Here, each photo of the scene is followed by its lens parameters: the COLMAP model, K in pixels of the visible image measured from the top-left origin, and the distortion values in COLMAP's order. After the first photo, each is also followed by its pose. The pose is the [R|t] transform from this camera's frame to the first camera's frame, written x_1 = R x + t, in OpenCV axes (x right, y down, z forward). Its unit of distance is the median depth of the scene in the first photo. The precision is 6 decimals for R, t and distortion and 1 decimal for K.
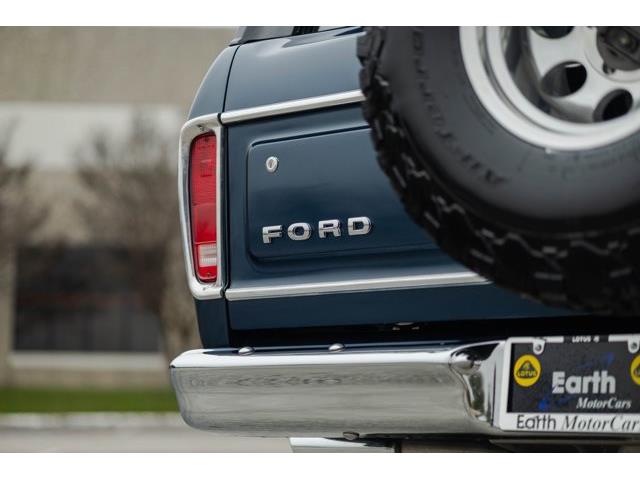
lens RADIAL K [[1593.4, 0, 320.0], [0, 1593.4, 240.0], [0, 0, 1]] dist [0.038707, -0.351231]
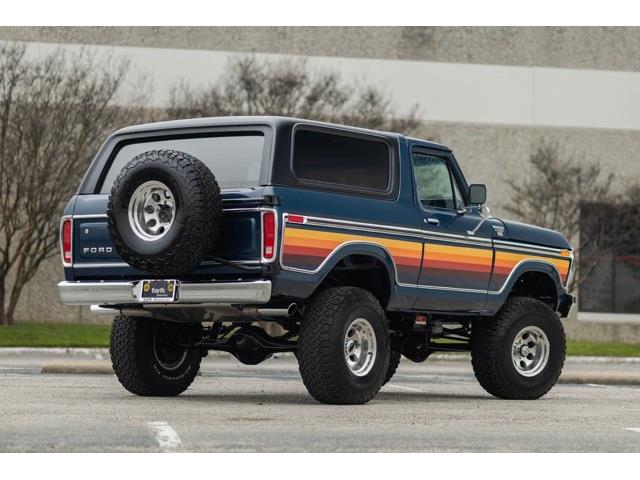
lens RADIAL K [[2256.6, 0, 320.0], [0, 2256.6, 240.0], [0, 0, 1]] dist [-0.082037, 0.405429]
pose [[0.997122, 0.022315, 0.072457, 0.133449], [-0.025578, 0.998685, 0.044422, -0.279449], [-0.071371, -0.046147, 0.996382, -4.334892]]
